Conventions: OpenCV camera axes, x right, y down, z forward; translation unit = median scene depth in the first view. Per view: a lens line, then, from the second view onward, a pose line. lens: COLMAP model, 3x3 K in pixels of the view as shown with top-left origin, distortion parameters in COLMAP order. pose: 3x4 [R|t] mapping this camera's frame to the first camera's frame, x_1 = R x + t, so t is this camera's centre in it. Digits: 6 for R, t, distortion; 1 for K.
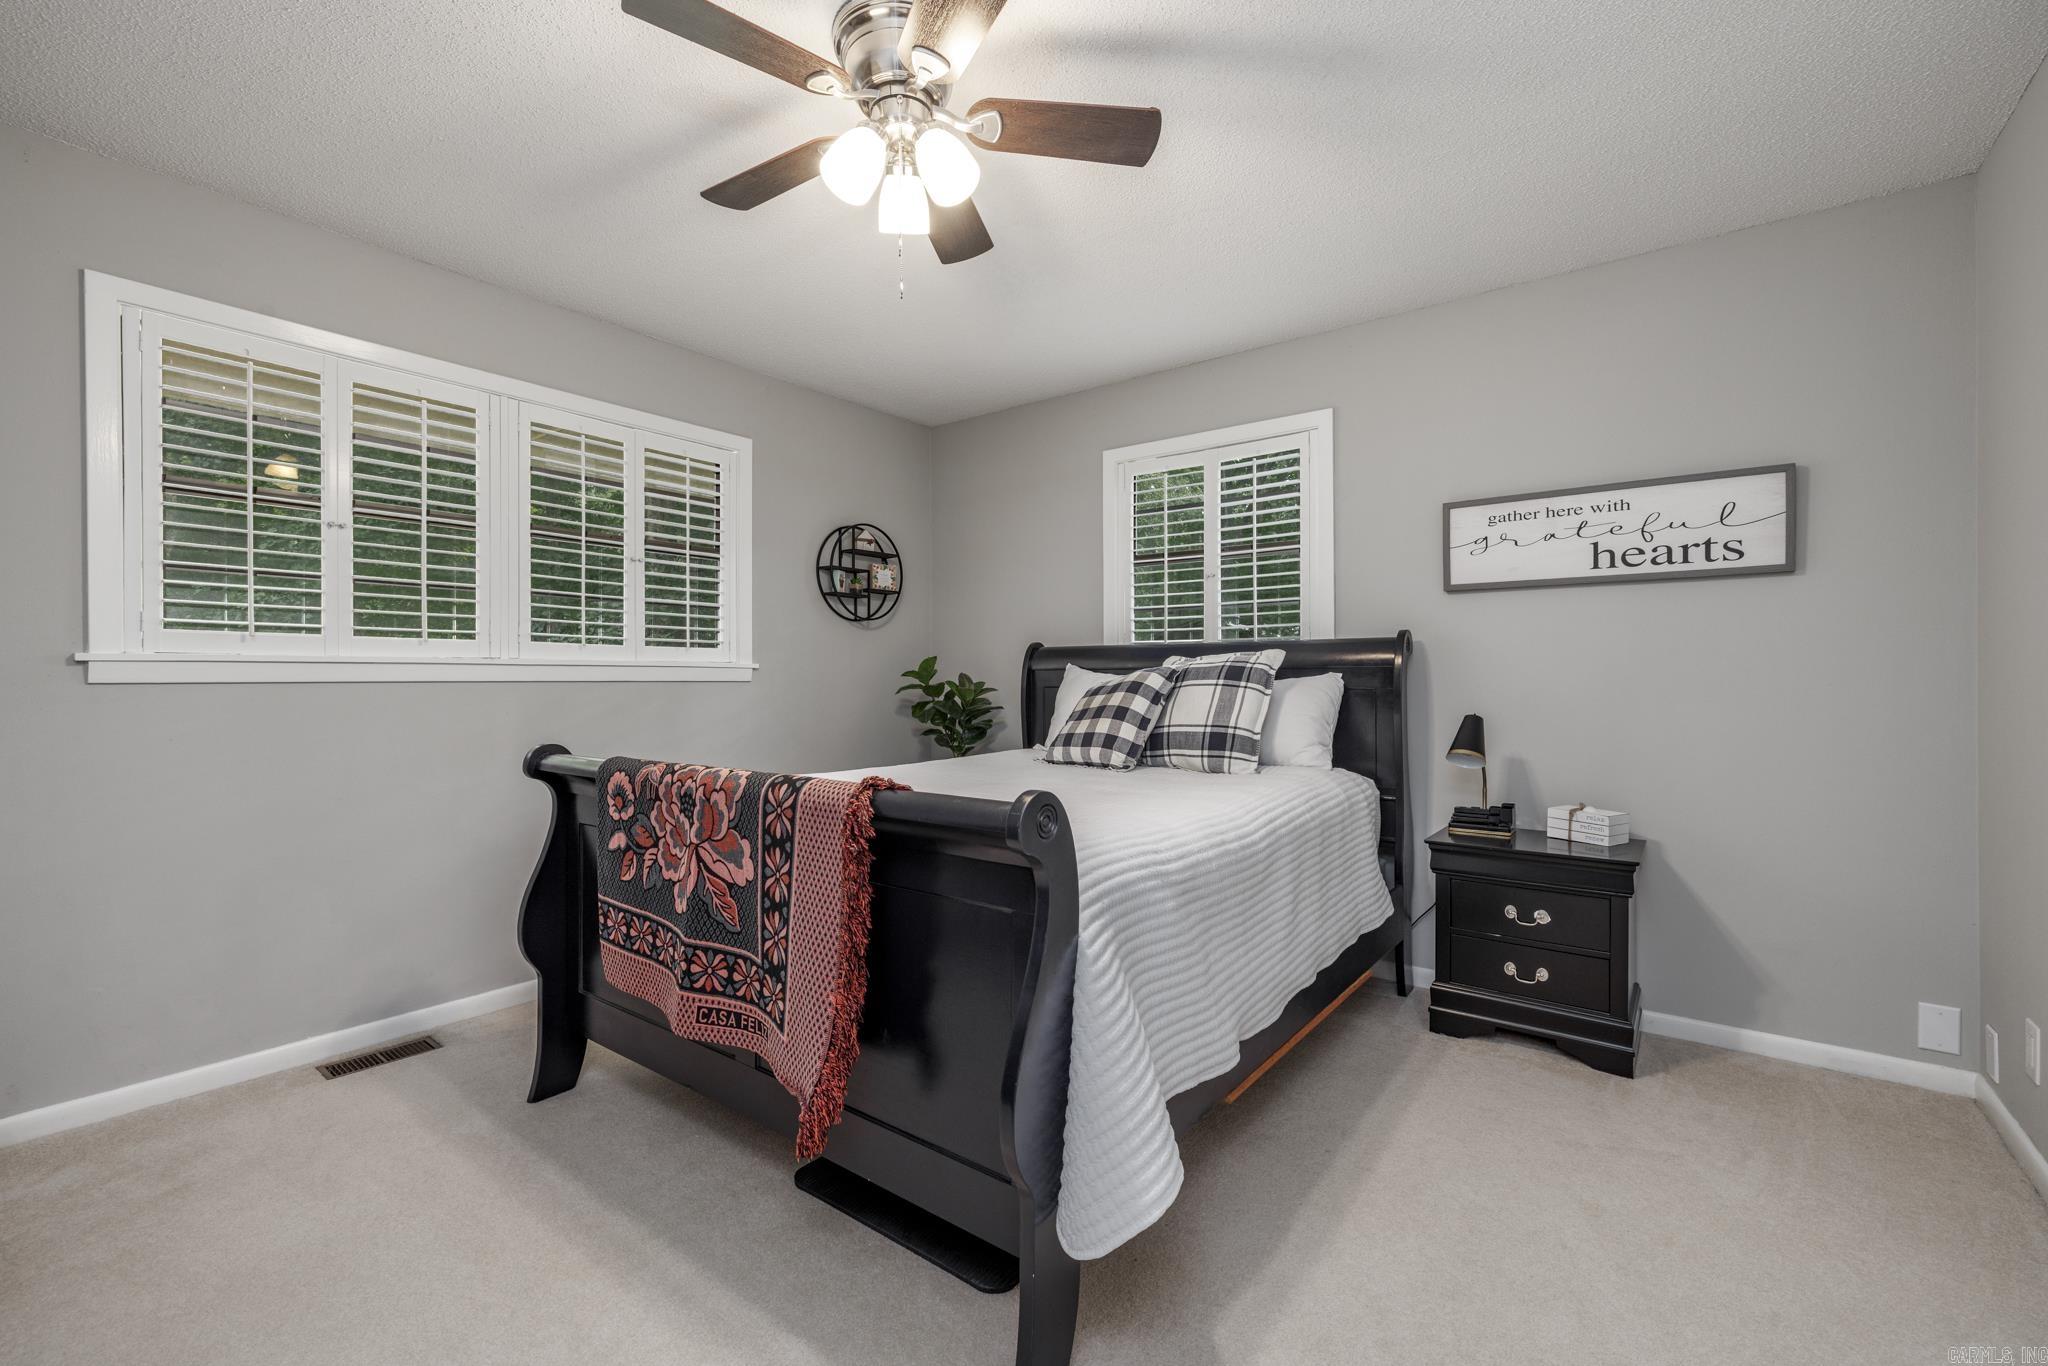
lens RADIAL K [[875.3, 0, 1007.3], [0, 875.3, 685.2], [0, 0, 1]] dist [-0.001833, -0.000325]
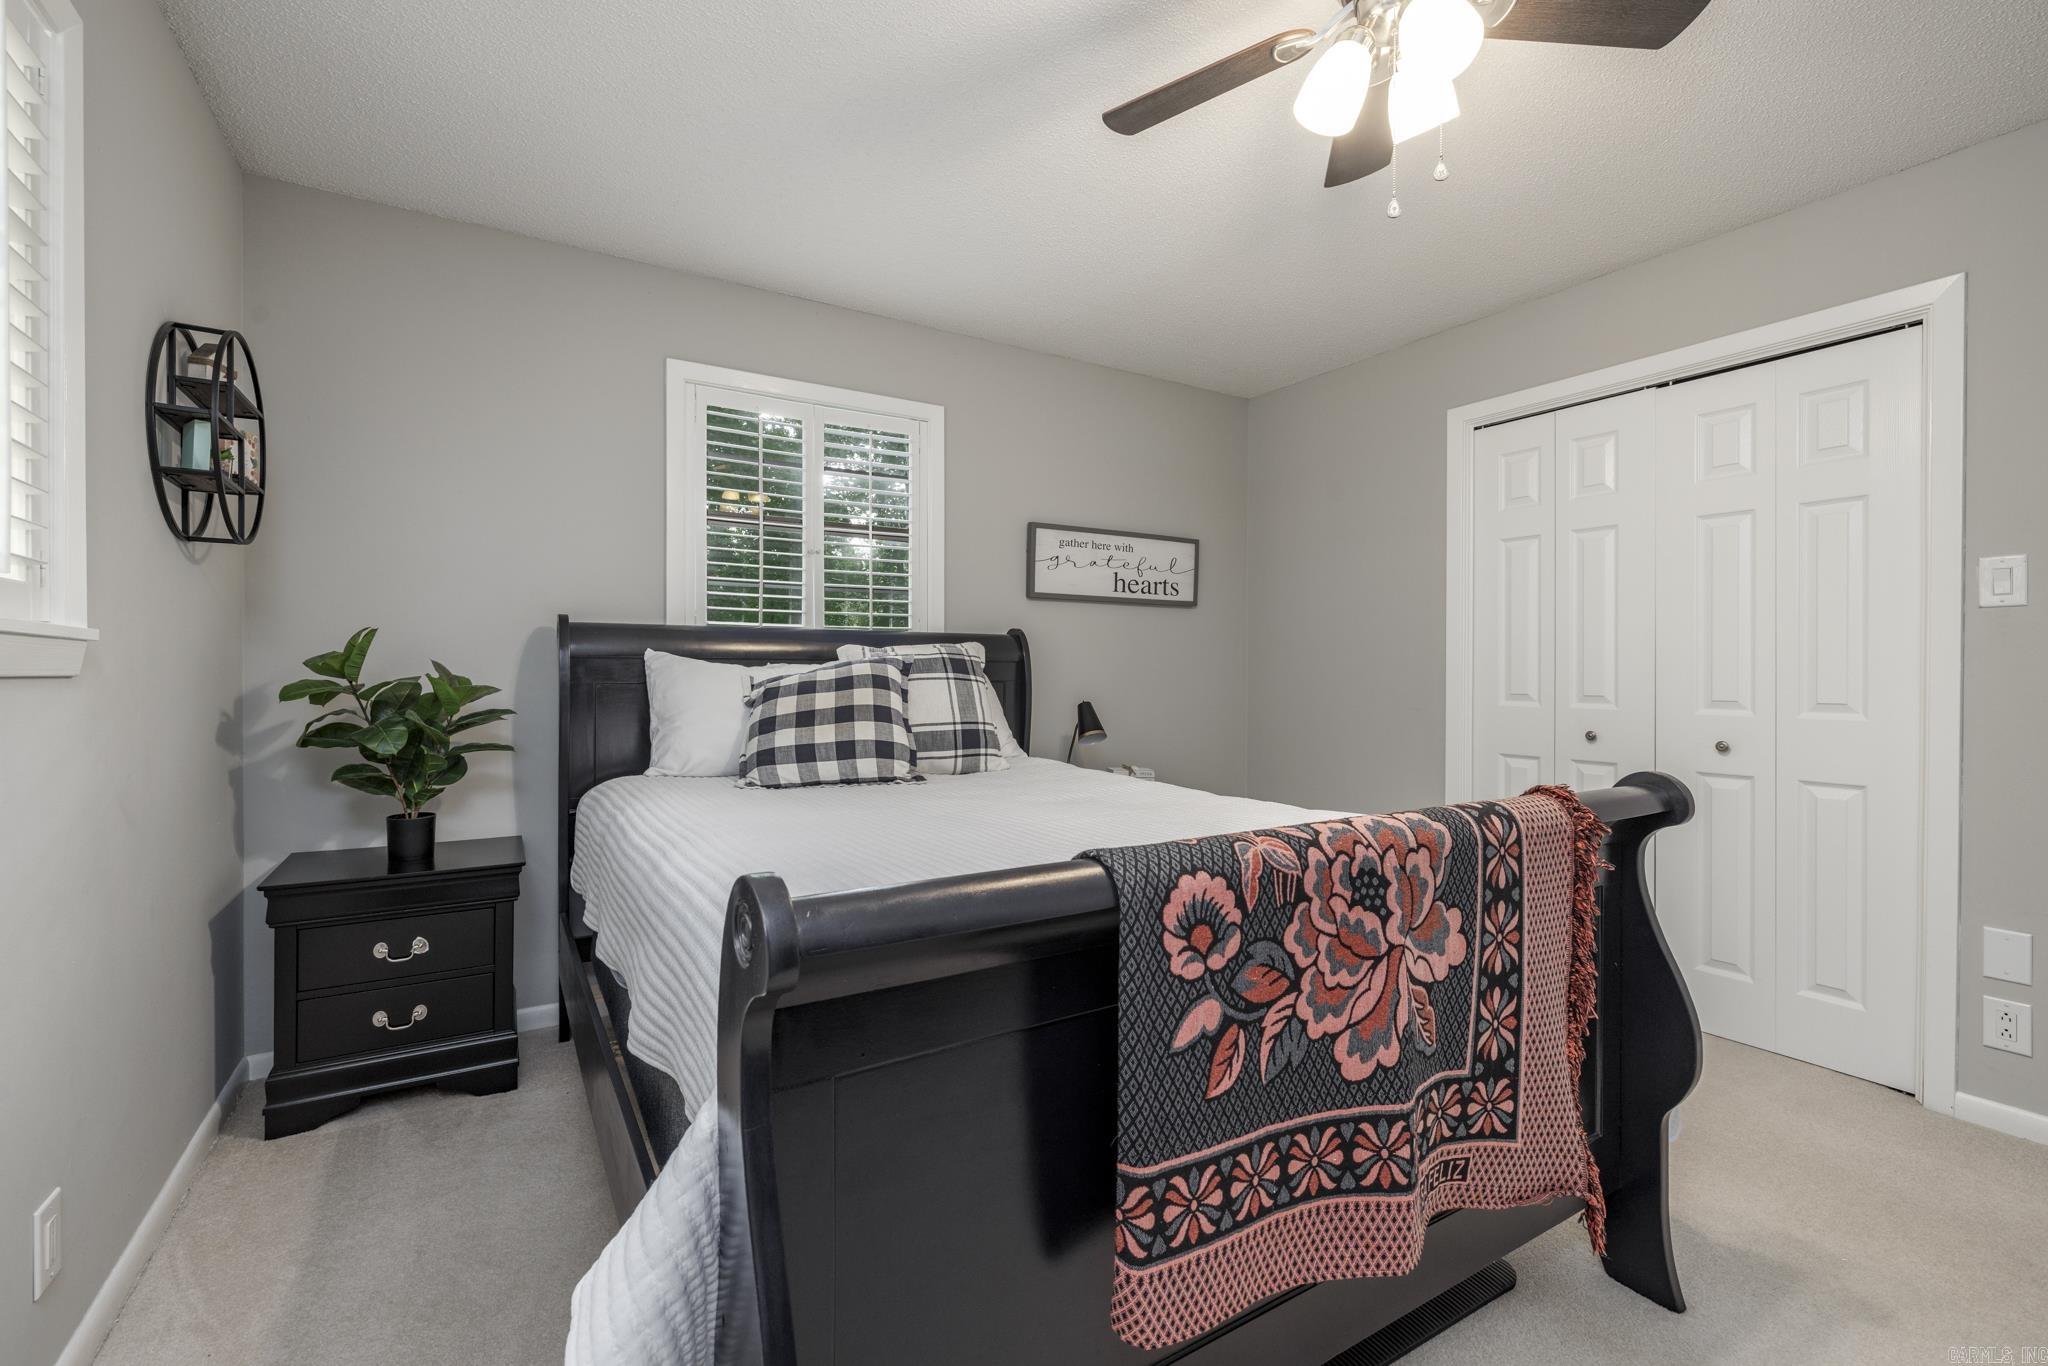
lens RADIAL K [[875.3, 0, 1009.0], [0, 875.3, 679.0], [0, 0, 1]] dist [-0.001833, -0.000325]
pose [[0.359974, -0.006615, 0.932939, -0.918957], [0.002367, 0.999978, 0.006177, -0.008381], [-0.932959, -0.000015, 0.359982, 0.928496]]
